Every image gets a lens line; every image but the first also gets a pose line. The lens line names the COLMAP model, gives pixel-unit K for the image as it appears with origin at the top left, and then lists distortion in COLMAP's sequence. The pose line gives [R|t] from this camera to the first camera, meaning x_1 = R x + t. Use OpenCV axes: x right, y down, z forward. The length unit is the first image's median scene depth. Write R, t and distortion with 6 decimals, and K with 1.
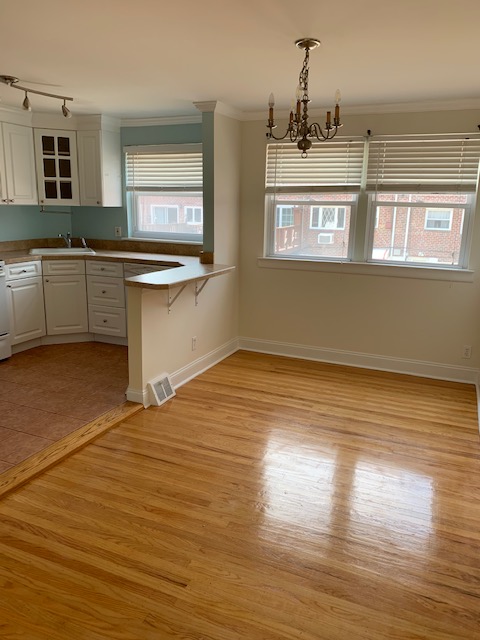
lens RADIAL K [[498.0, 0, 242.5], [0, 498.0, 318.6], [0, 0, 1]] dist [0.035419, -0.050244]
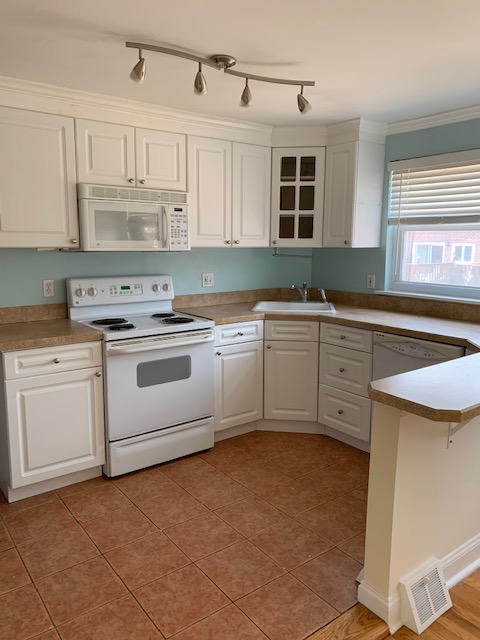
lens RADIAL K [[498.0, 0, 245.5], [0, 498.0, 319.9], [0, 0, 1]] dist [0.035419, -0.050244]
pose [[0.880534, 0.060712, -0.470078, -0.075739], [-0.093882, 0.994453, -0.047420, -0.077123], [0.464592, 0.085887, 0.881350, 0.326125]]
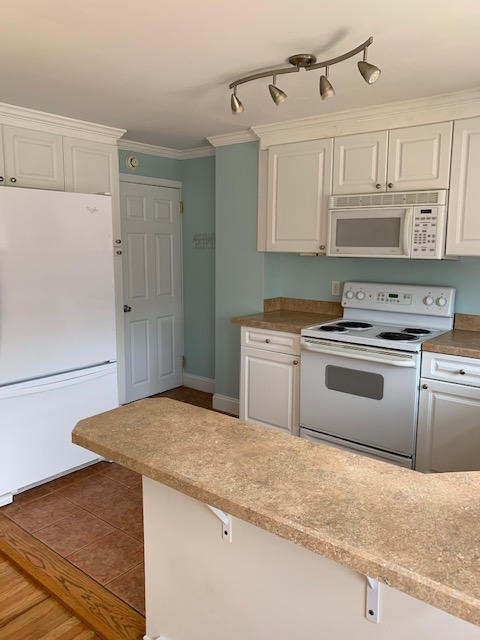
lens RADIAL K [[498.0, 0, 240.6], [0, 498.0, 315.9], [0, 0, 1]] dist [0.035419, -0.050244]
pose [[-0.284747, 0.114837, -0.951699, 0.150973], [-0.226065, 0.956752, 0.183085, -0.191026], [0.931565, 0.267279, -0.246471, 0.844891]]
